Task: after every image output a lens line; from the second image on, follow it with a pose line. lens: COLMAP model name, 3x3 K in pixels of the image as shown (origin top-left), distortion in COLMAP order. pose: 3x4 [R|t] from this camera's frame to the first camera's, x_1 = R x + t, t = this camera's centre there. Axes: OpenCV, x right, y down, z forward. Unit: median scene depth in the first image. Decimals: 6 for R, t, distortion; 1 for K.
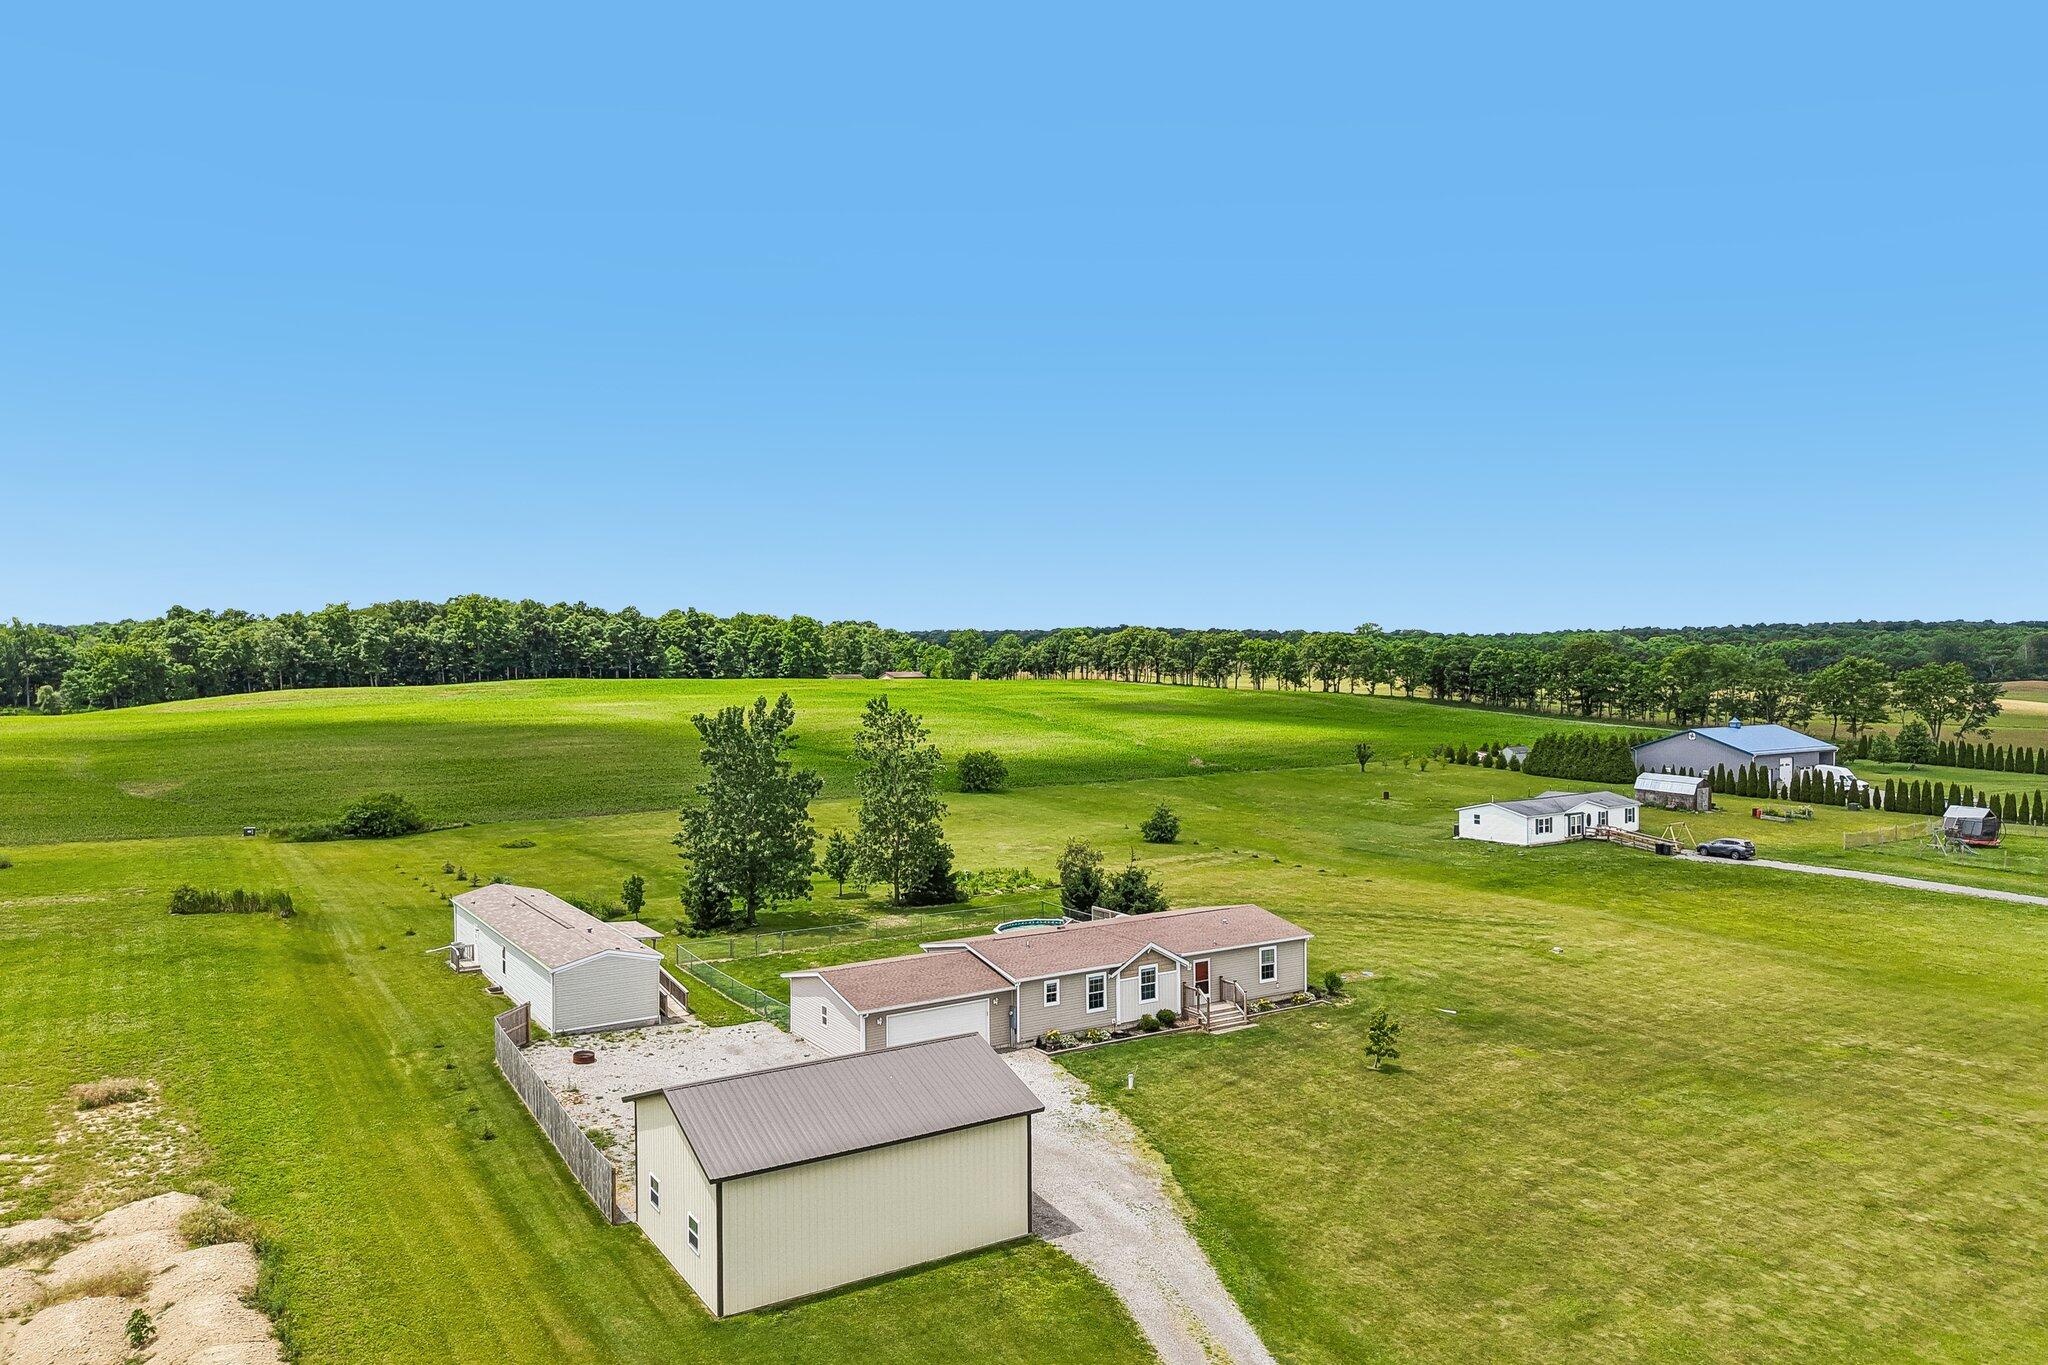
lens RADIAL K [[1366.7, 0, 1025.1], [0, 1366.7, 640.5], [0, 0, 1]] dist [0.026734, -0.023048]
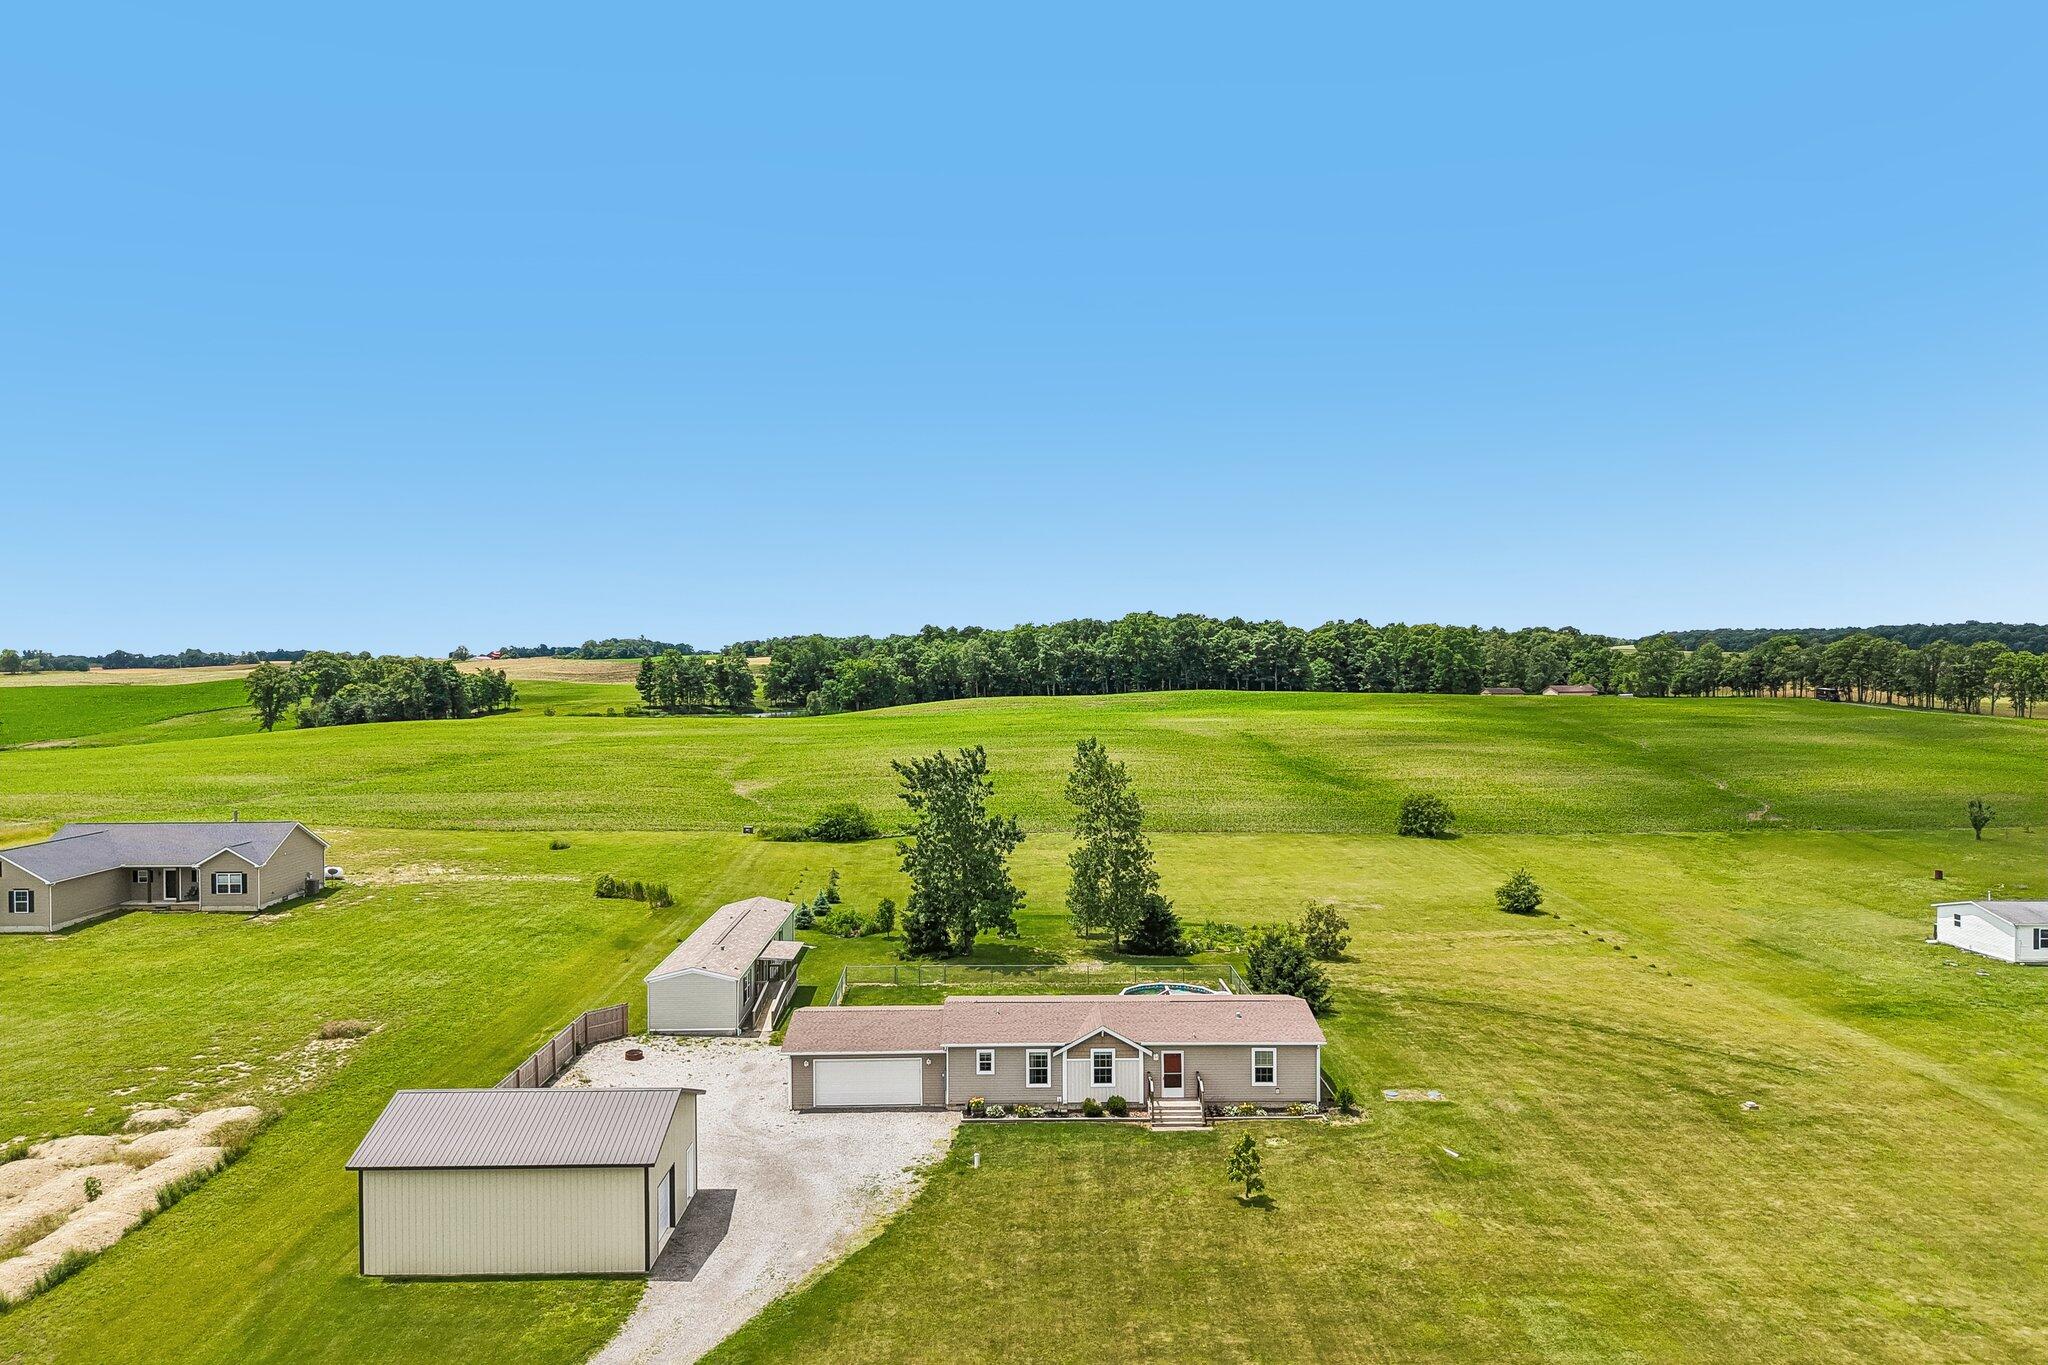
lens RADIAL K [[1366.7, 0, 1021.3], [0, 1366.7, 667.4], [0, 0, 1]] dist [0.026734, -0.023048]
pose [[0.850857, 0.004322, -0.525379, 0.194569], [0.005970, 0.999822, 0.017893, -0.019743], [0.525363, -0.018361, 0.850680, 0.045795]]
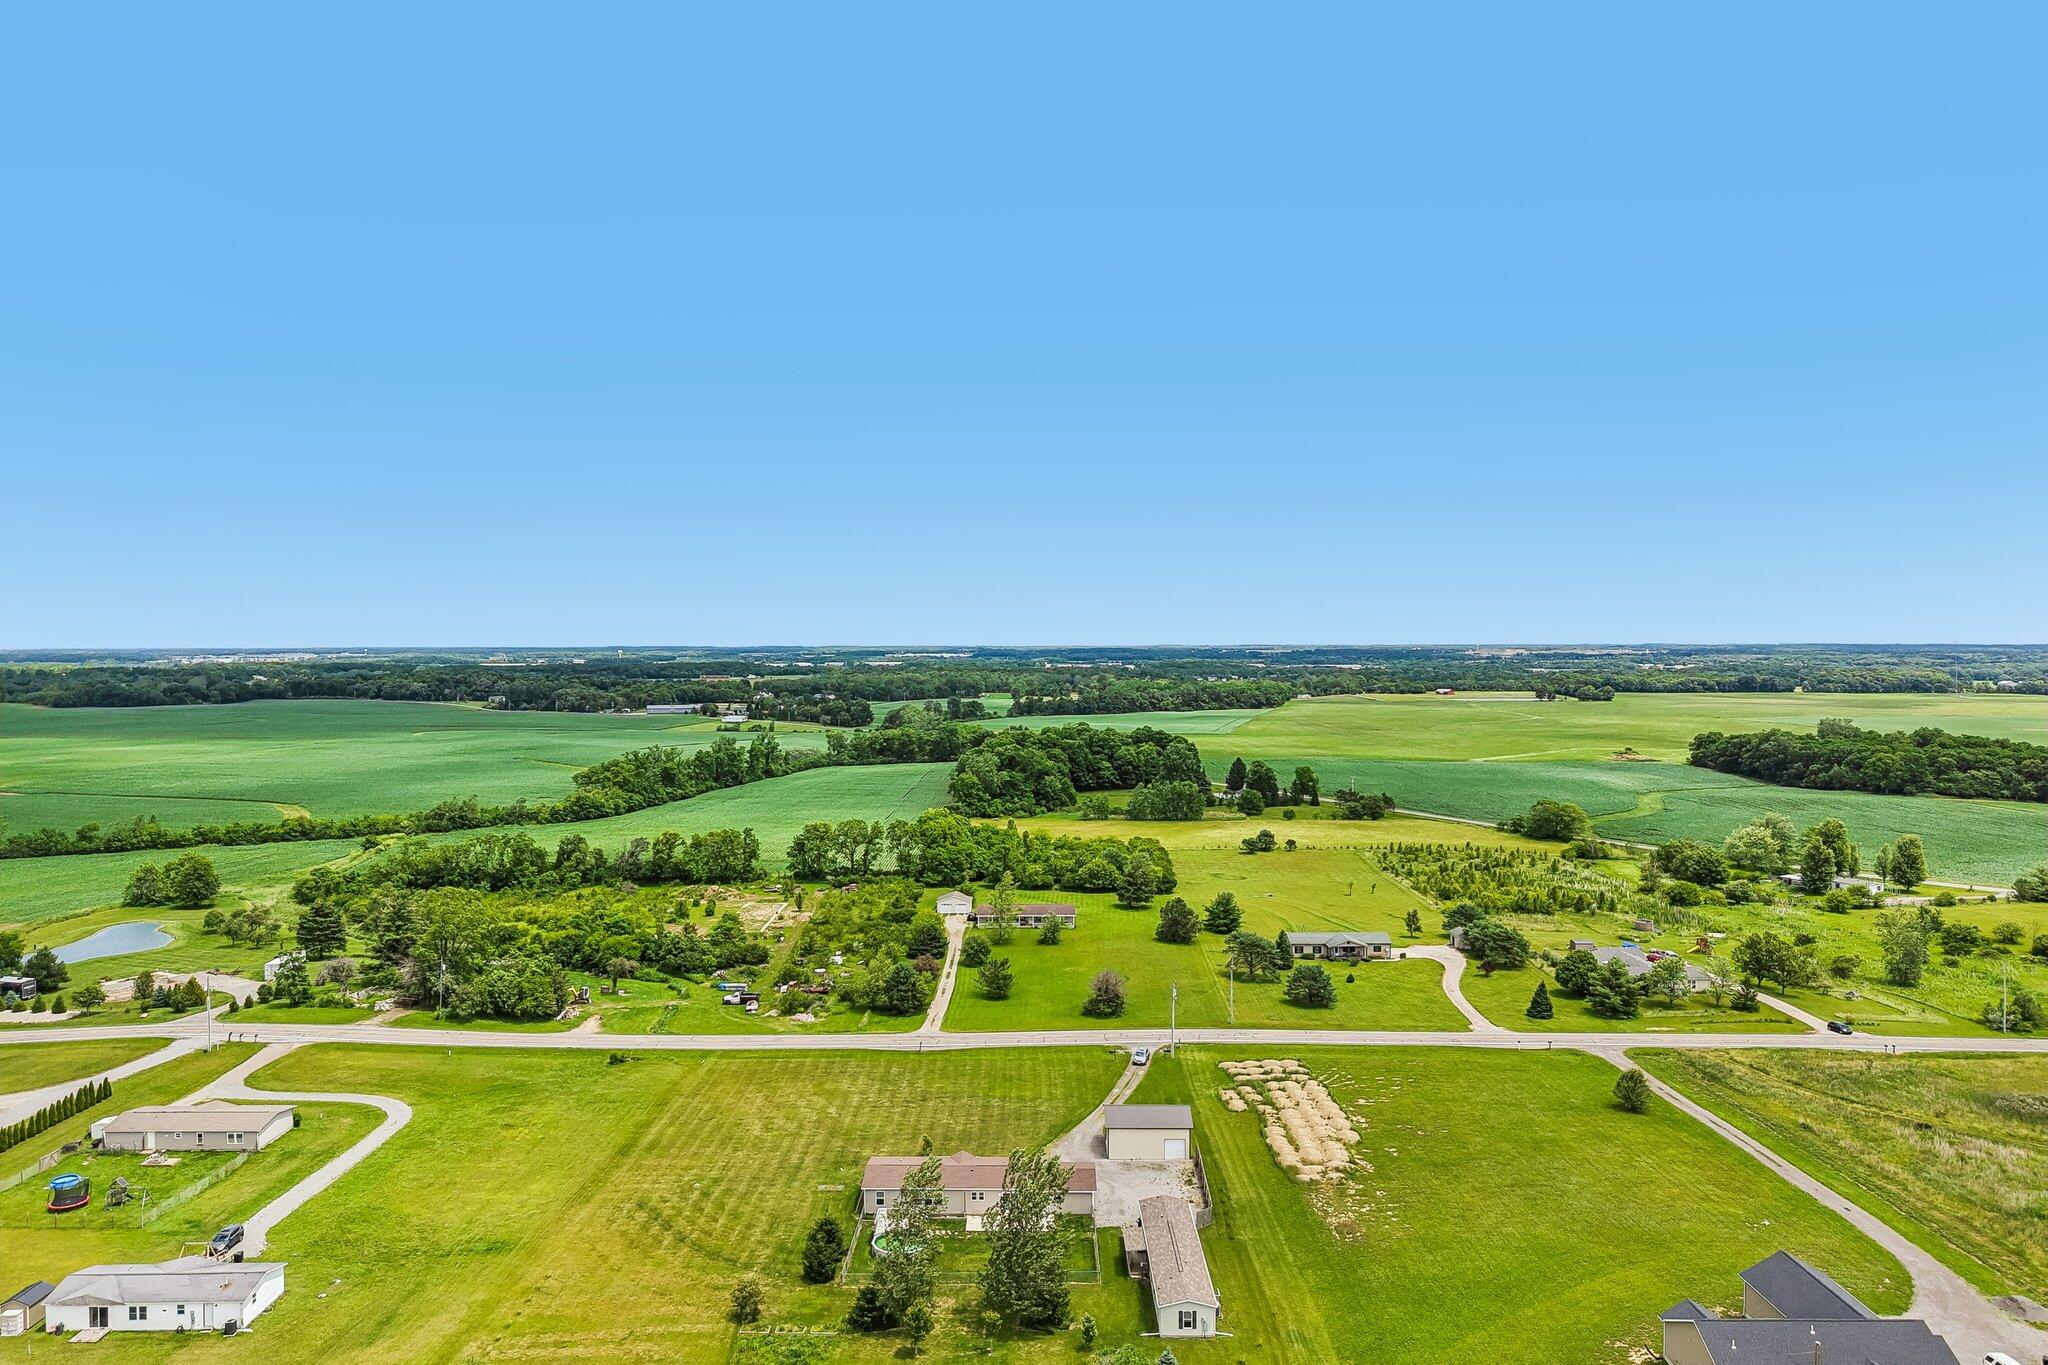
lens RADIAL K [[1366.7, 0, 1021.5], [0, 1366.7, 644.9], [0, 0, 1]] dist [0.026734, -0.023048]
pose [[-0.831293, 0.005701, 0.555805, -0.469514], [0.000034, 0.999948, -0.010205, -0.226281], [-0.555834, -0.008465, -0.831250, 1.032791]]
